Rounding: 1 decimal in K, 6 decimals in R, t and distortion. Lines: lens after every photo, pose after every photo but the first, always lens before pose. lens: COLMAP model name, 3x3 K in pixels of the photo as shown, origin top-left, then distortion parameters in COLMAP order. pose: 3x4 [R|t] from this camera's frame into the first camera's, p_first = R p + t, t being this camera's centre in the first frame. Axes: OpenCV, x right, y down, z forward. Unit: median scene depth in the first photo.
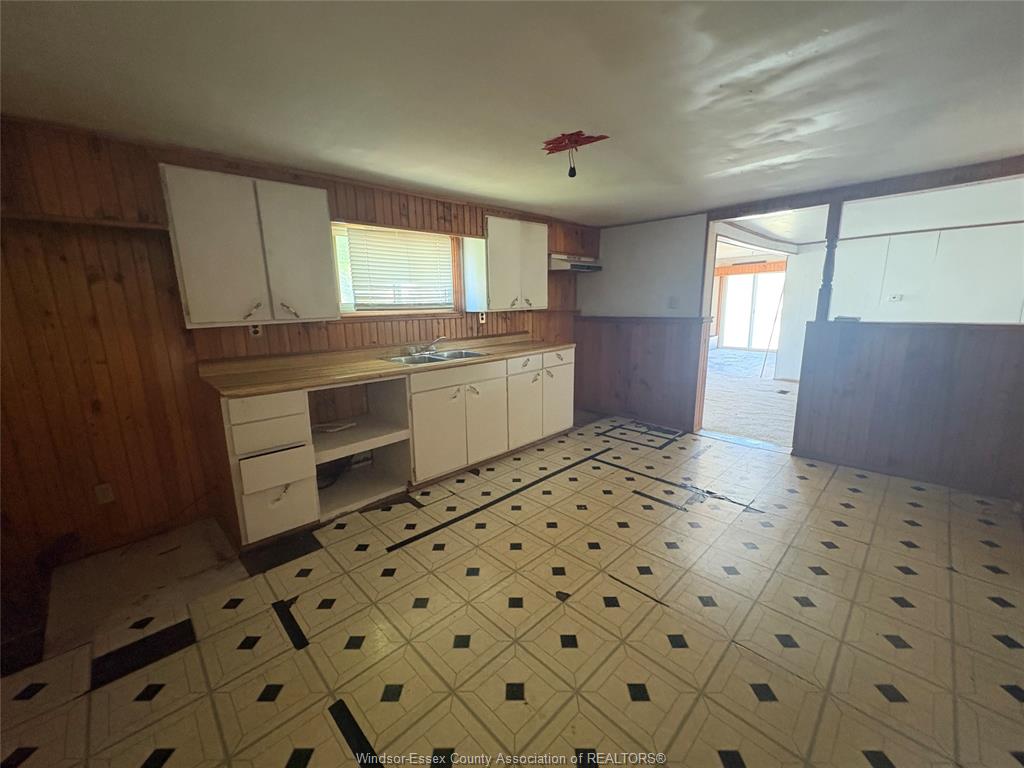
lens RADIAL K [[408.9, 0, 512.3], [0, 408.9, 381.8], [0, 0, 1]] dist [-0.001208, 0.000703]
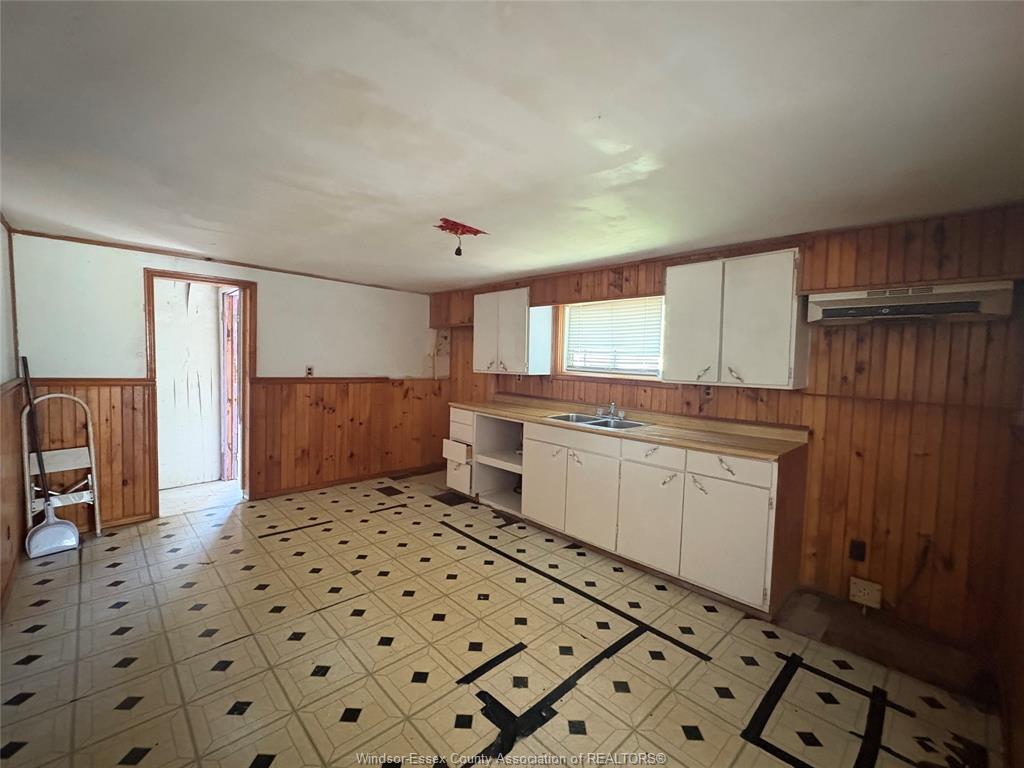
lens RADIAL K [[439.7, 0, 511.6], [0, 439.7, 385.8], [0, 0, 1]] dist [0.002310, -0.000736]
pose [[-0.009927, 0.075419, -0.997102, 0.909115], [-0.228575, 0.970580, 0.075689, -0.183451], [0.973476, 0.228664, 0.007604, 0.802393]]
